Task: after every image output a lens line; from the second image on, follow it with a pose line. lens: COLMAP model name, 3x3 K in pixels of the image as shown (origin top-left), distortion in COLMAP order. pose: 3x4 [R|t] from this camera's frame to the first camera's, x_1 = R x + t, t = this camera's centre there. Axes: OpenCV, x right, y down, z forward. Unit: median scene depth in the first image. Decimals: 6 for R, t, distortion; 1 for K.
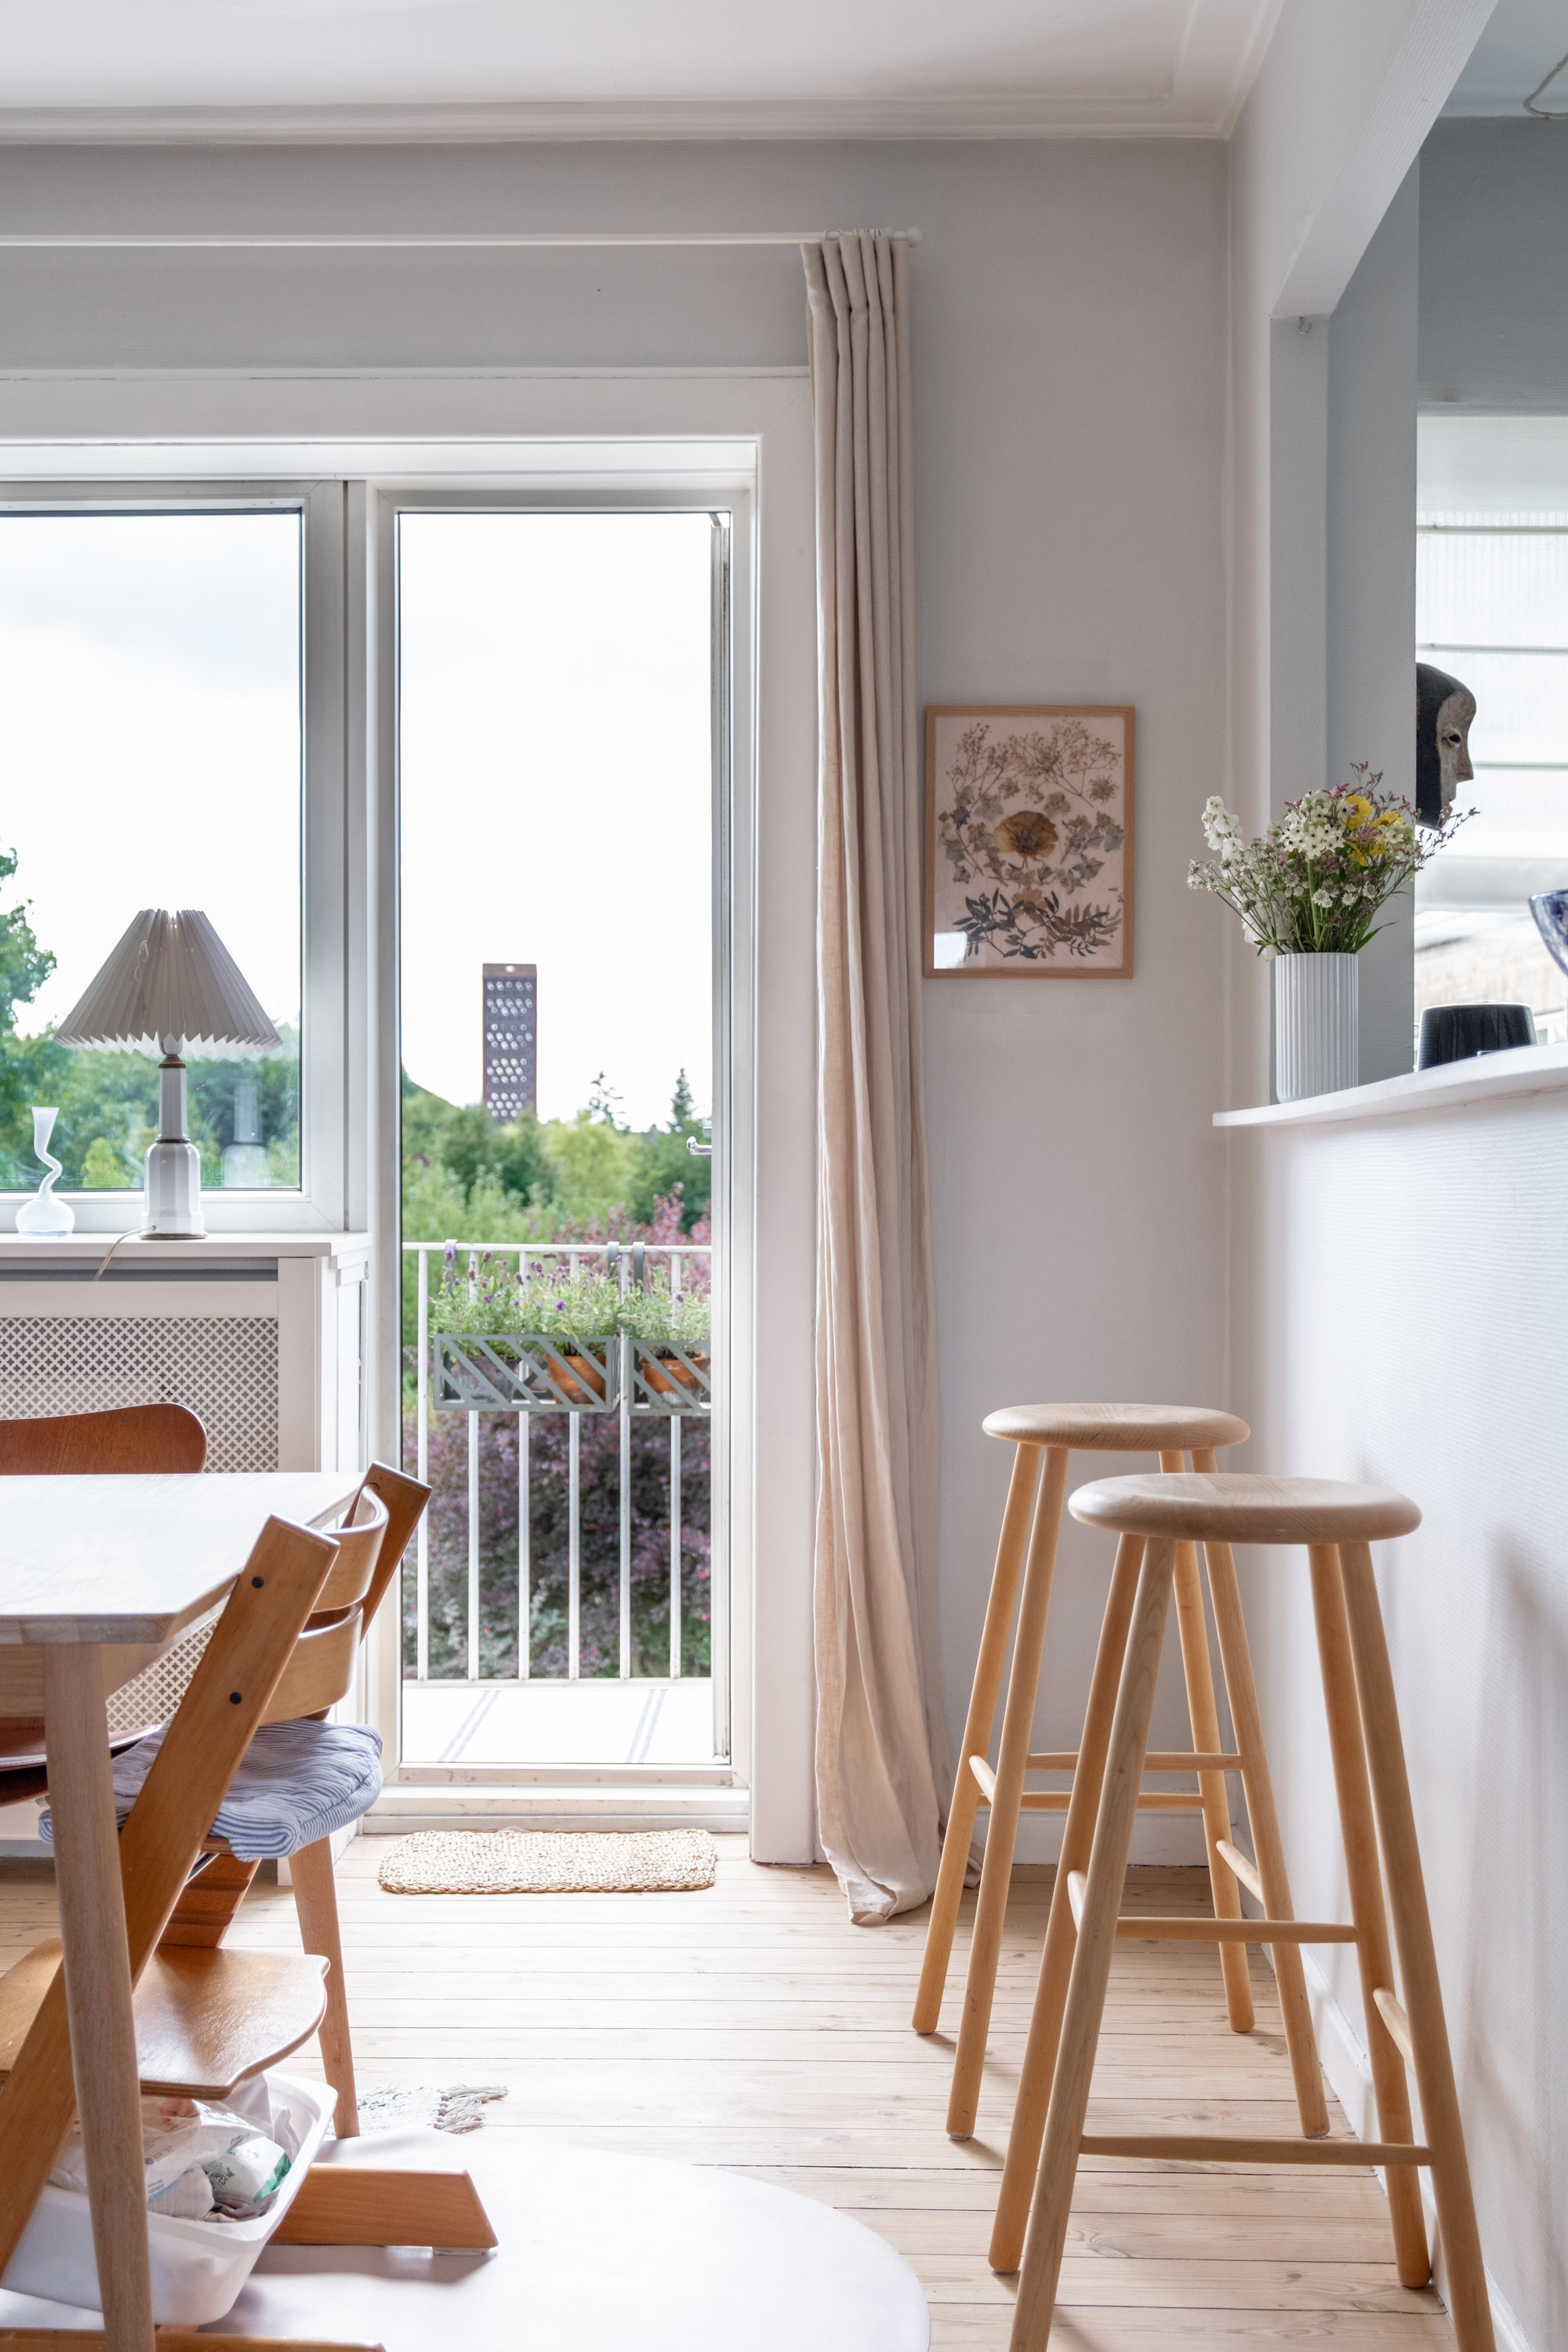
lens RADIAL K [[3043.7, 0, 773.1], [0, 3043.7, 1176.1], [0, 0, 1]] dist [0.012942, 0.000000]
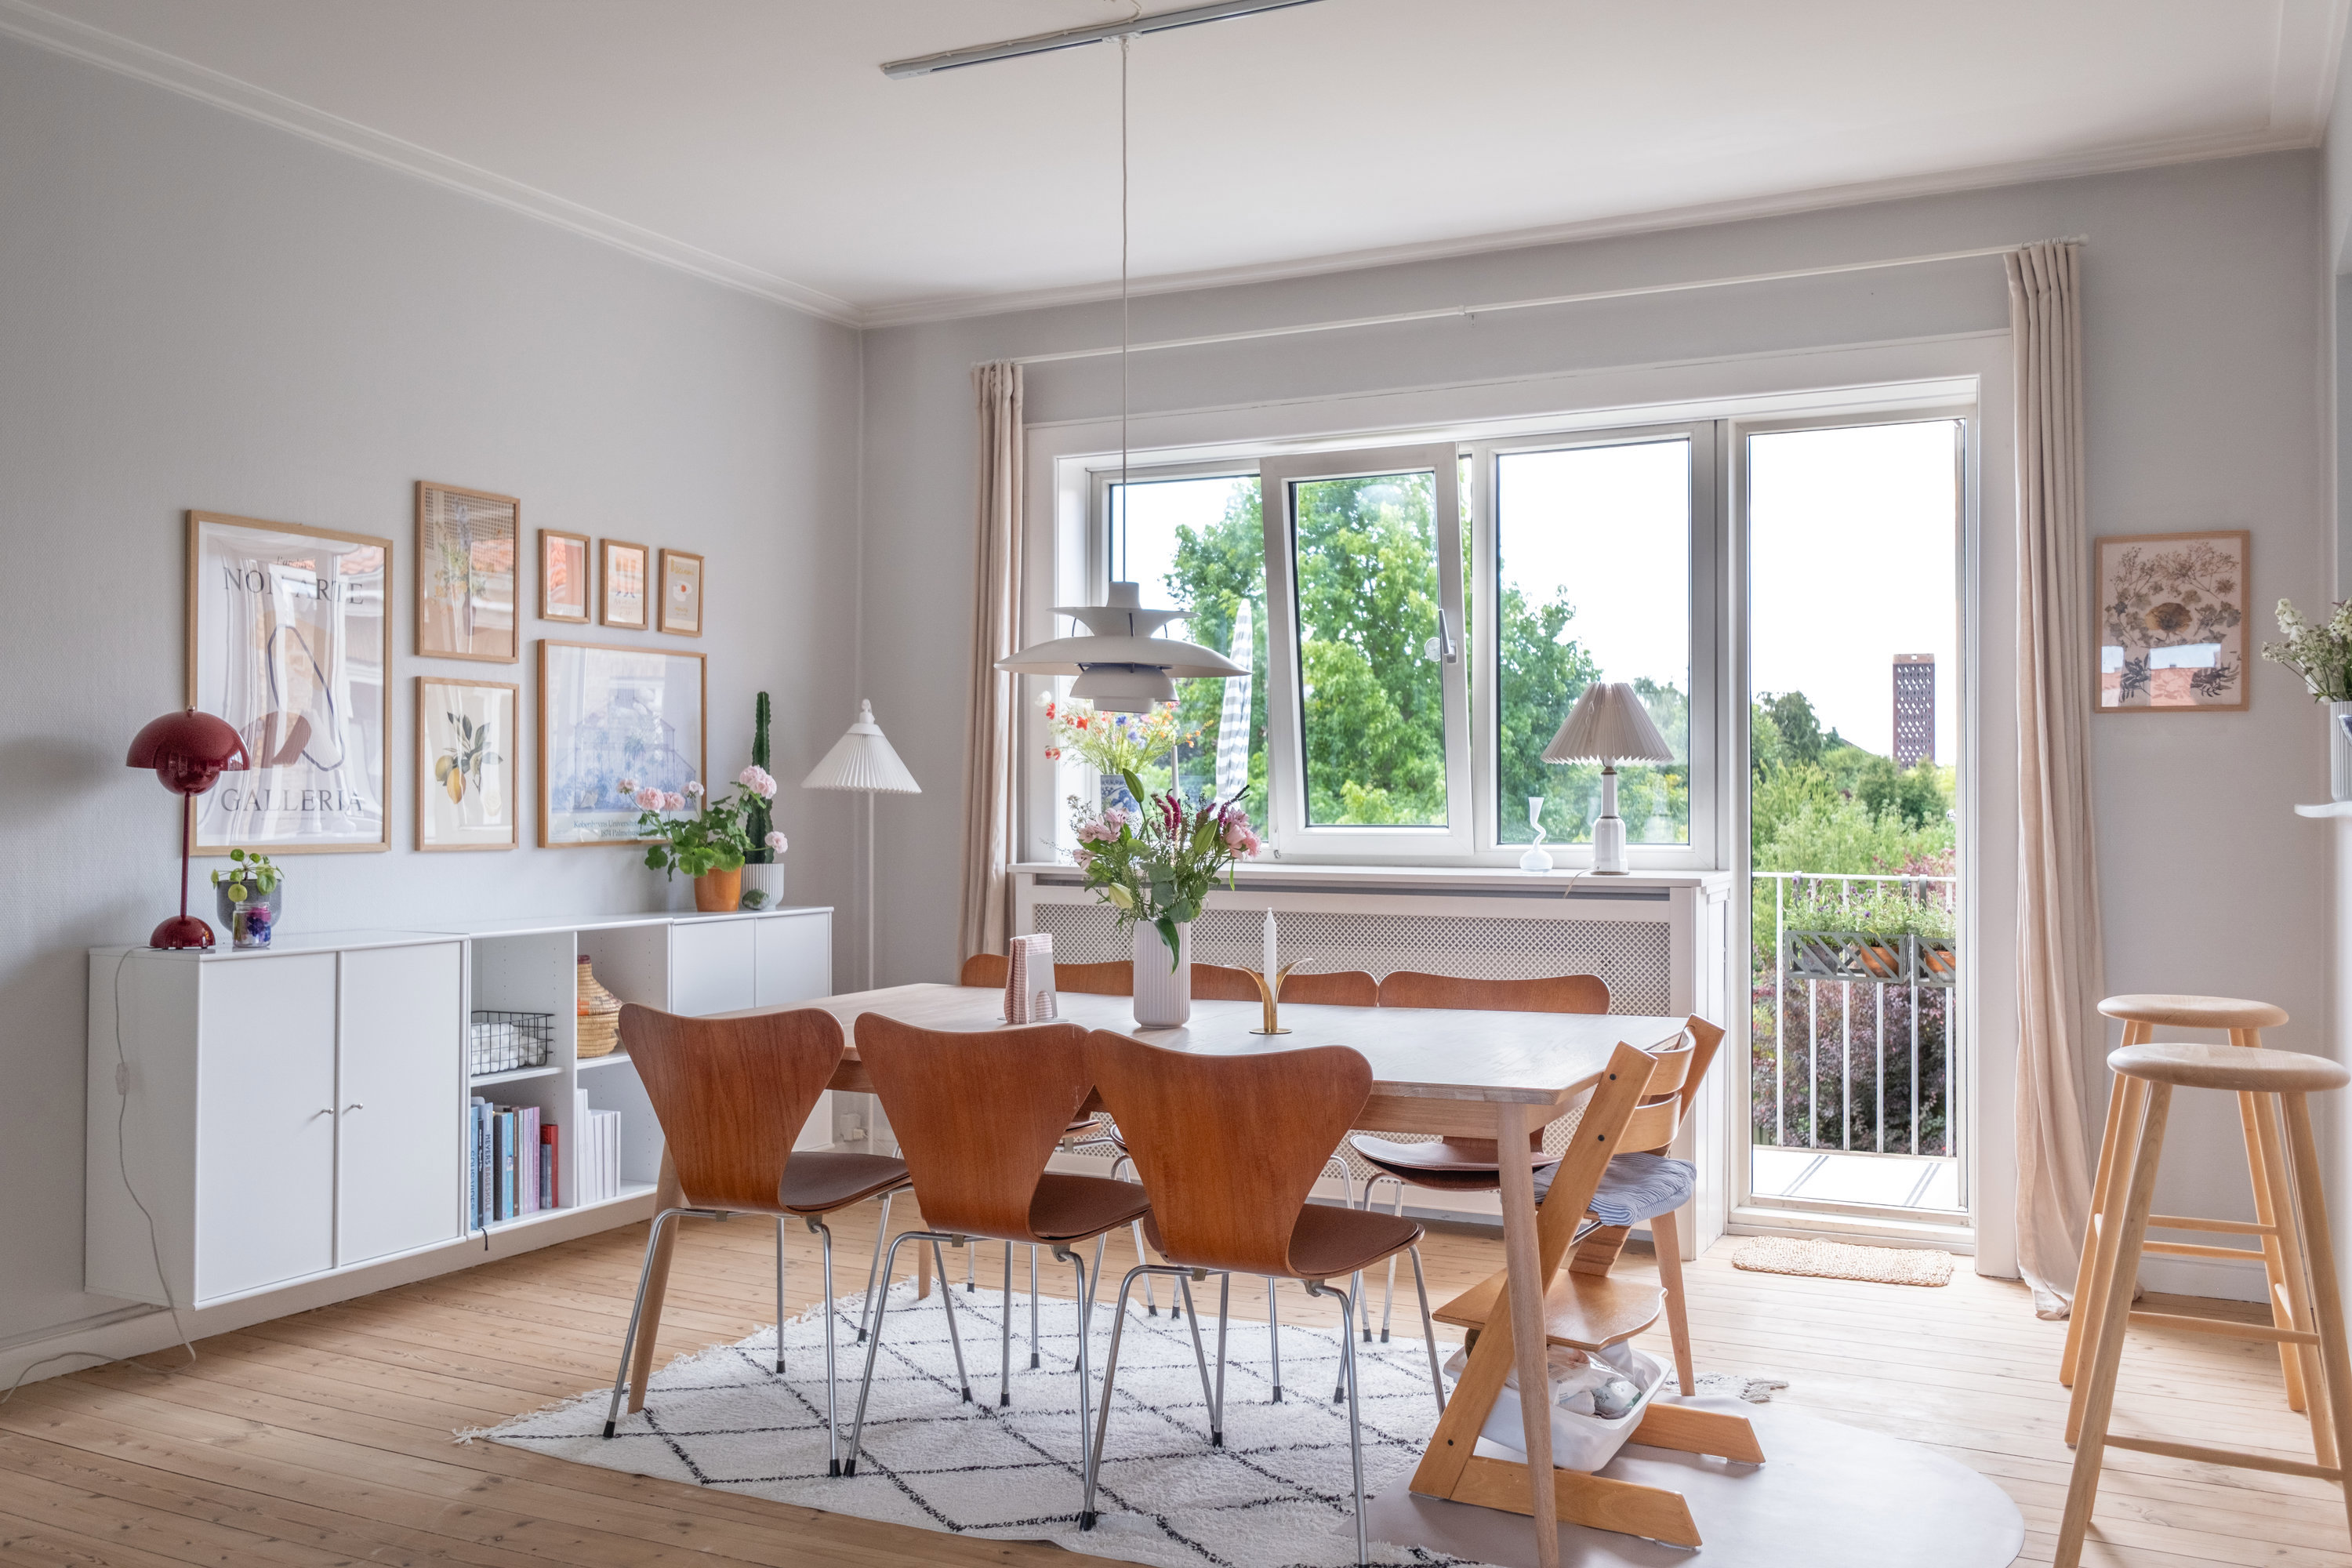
lens RADIAL K [[2031.1, 0, 1149.7], [0, 2031.1, 794.4], [0, 0, 1]] dist [-0.000908, 0.007356]
pose [[0.901326, -0.001038, -0.433140, 0.065424], [-0.000666, 0.999993, -0.003781, -0.020152], [0.433141, 0.003696, 0.901319, -0.141907]]
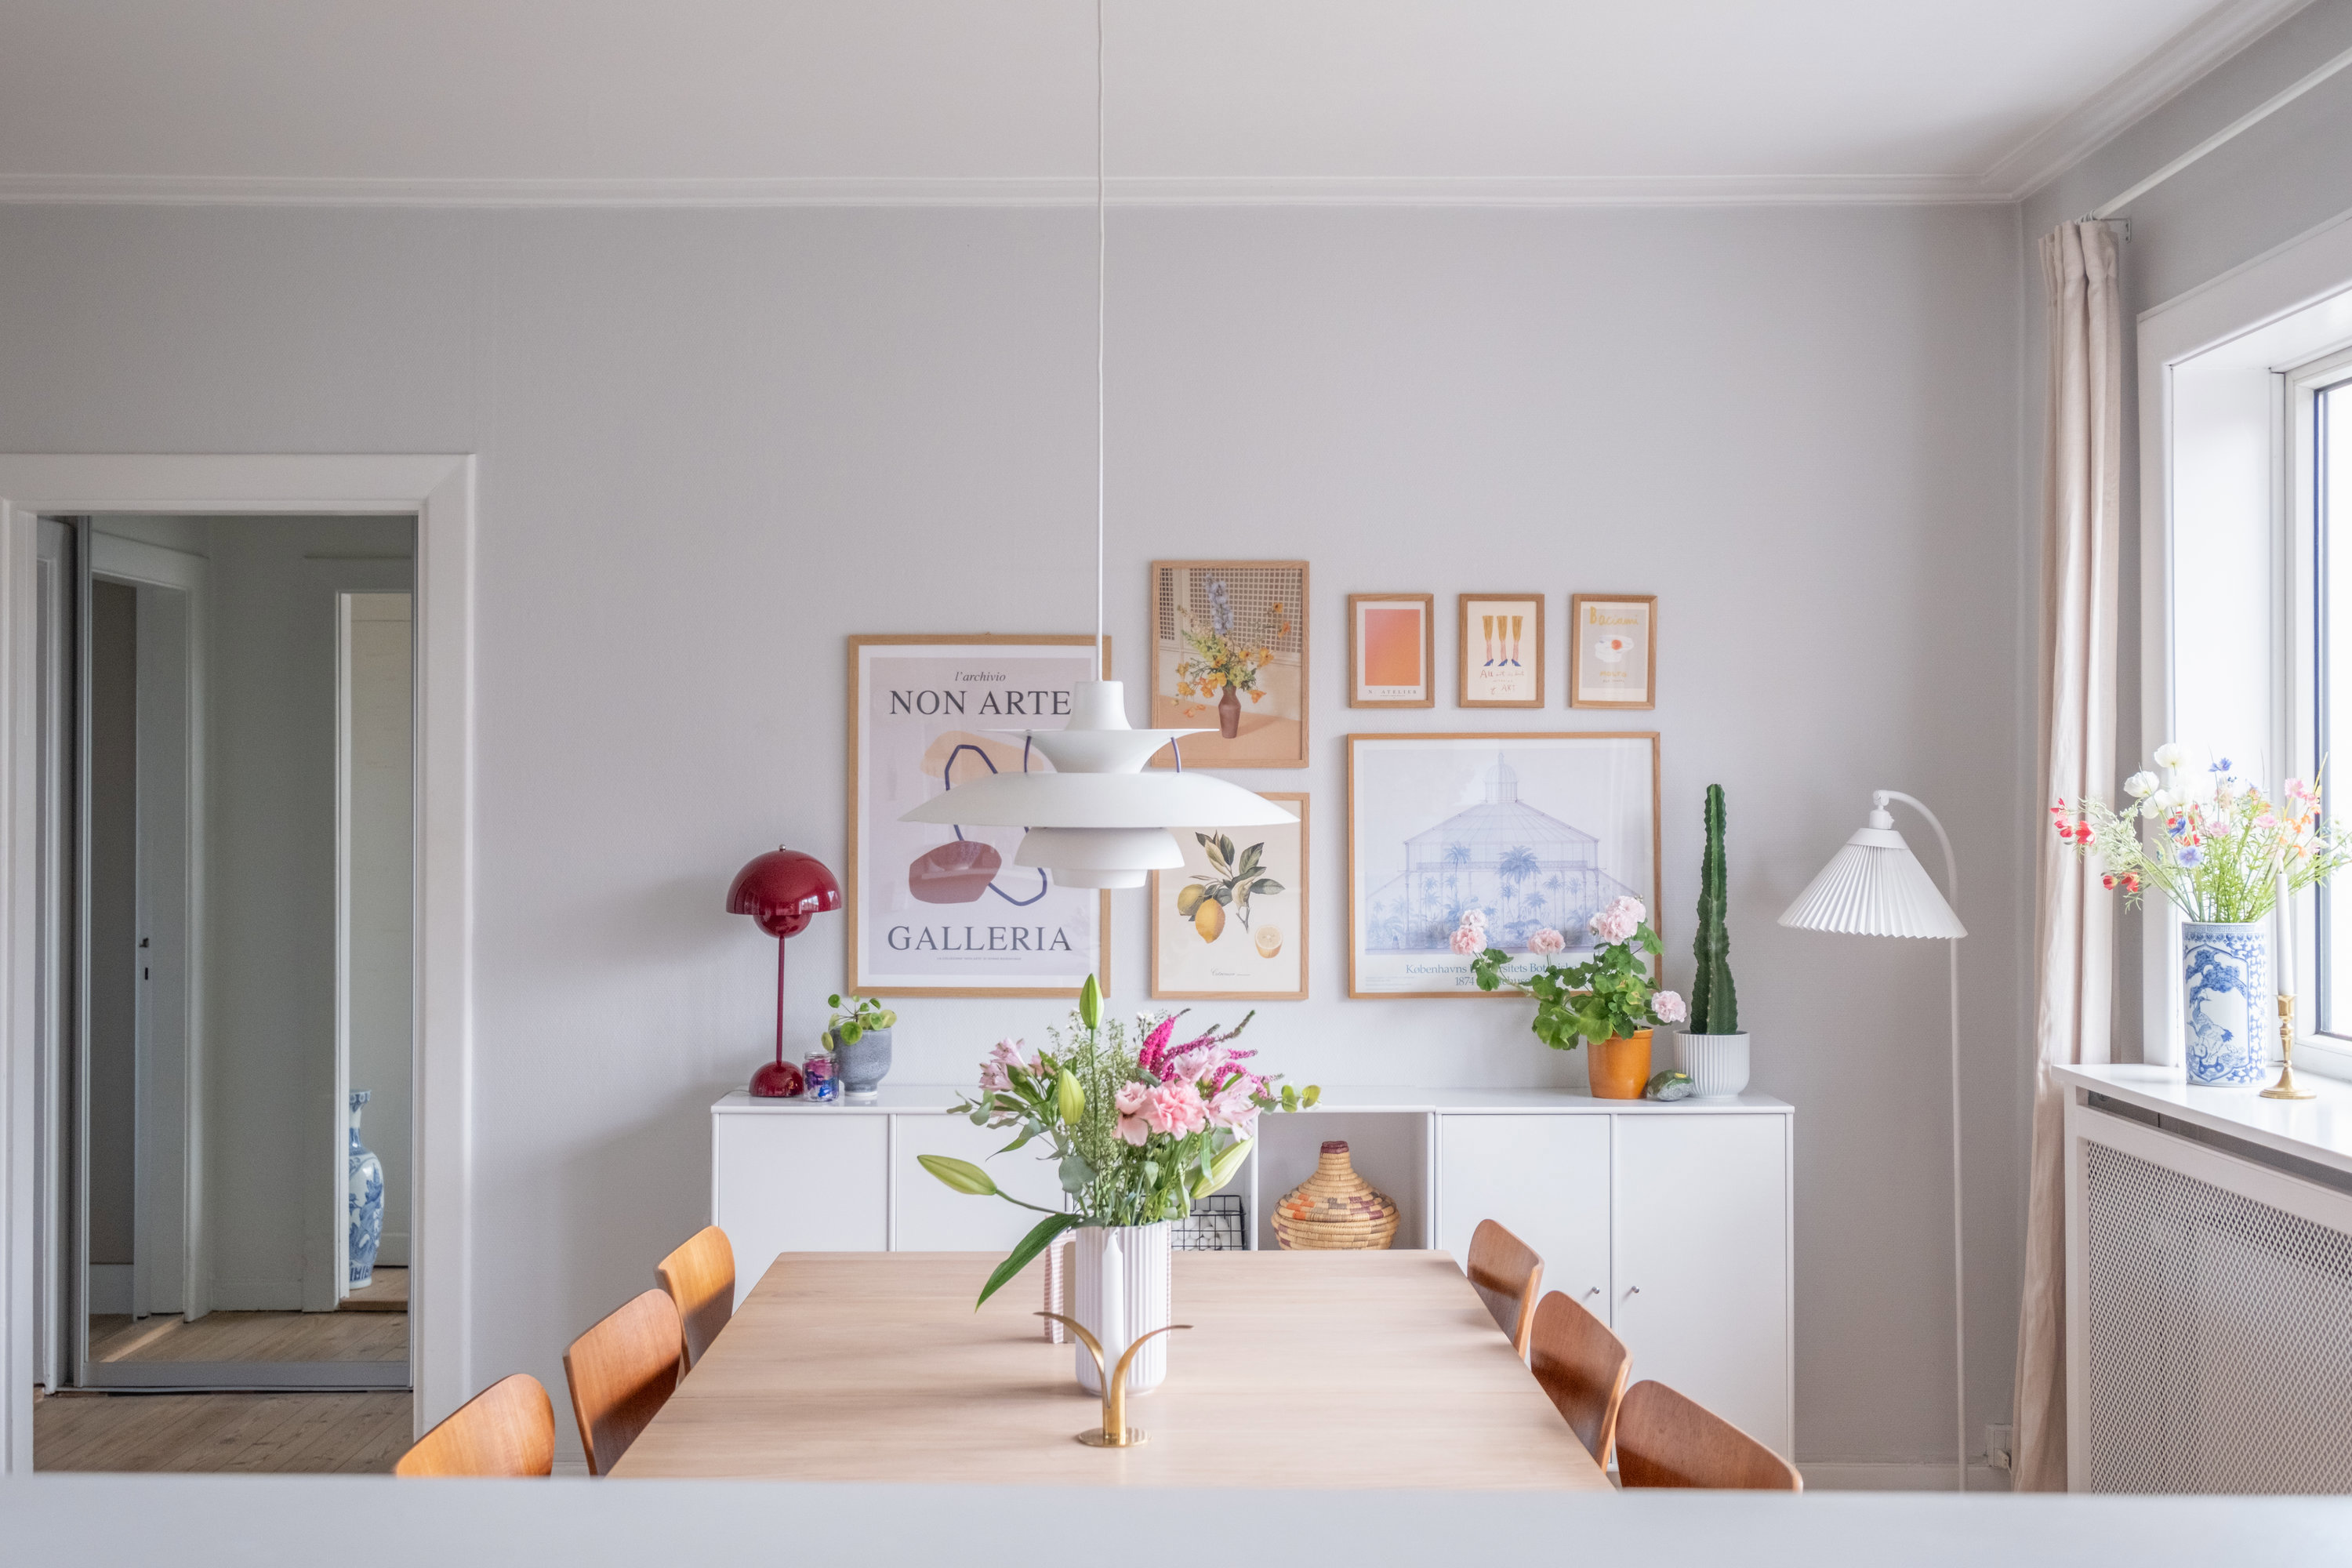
lens RADIAL K [[2398.2, 0, 1168.9], [0, 2398.2, 779.6], [0, 0, 1]] dist [0.011897, 0.000000]
pose [[0.025138, -0.005530, -0.999669, 0.525748], [0.001249, 0.999984, -0.005500, -0.135734], [0.999683, -0.001110, 0.025144, 1.227820]]
